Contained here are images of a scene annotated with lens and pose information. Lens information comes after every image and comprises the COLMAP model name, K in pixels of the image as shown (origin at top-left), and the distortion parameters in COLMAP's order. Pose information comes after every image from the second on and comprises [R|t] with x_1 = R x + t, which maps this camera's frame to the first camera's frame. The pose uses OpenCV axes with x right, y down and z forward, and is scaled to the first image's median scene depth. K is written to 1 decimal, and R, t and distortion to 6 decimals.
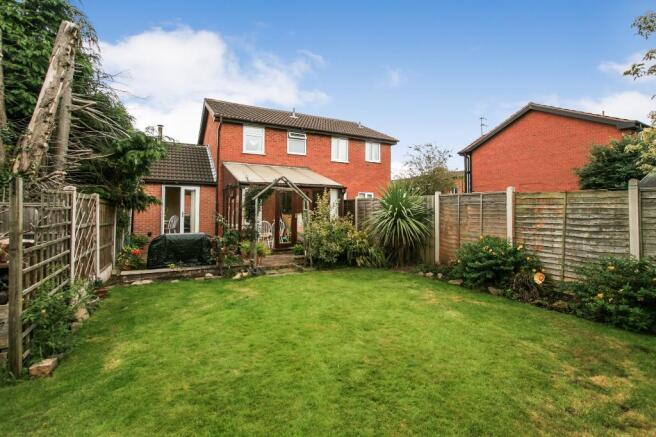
lens RADIAL K [[308.6, 0, 311.1], [0, 308.6, 218.2], [0, 0, 1]] dist [-0.010447, 0.000090]
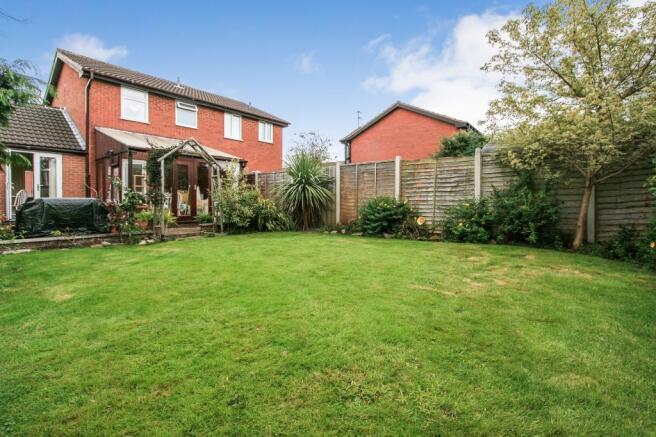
lens RADIAL K [[308.6, 0, 311.1], [0, 308.6, 218.2], [0, 0, 1]] dist [-0.010447, 0.000090]
pose [[0.931384, -0.009269, 0.363921, -0.098572], [-0.007600, 0.998963, 0.044894, 0.066266], [-0.363960, -0.044580, 0.930347, -0.039197]]
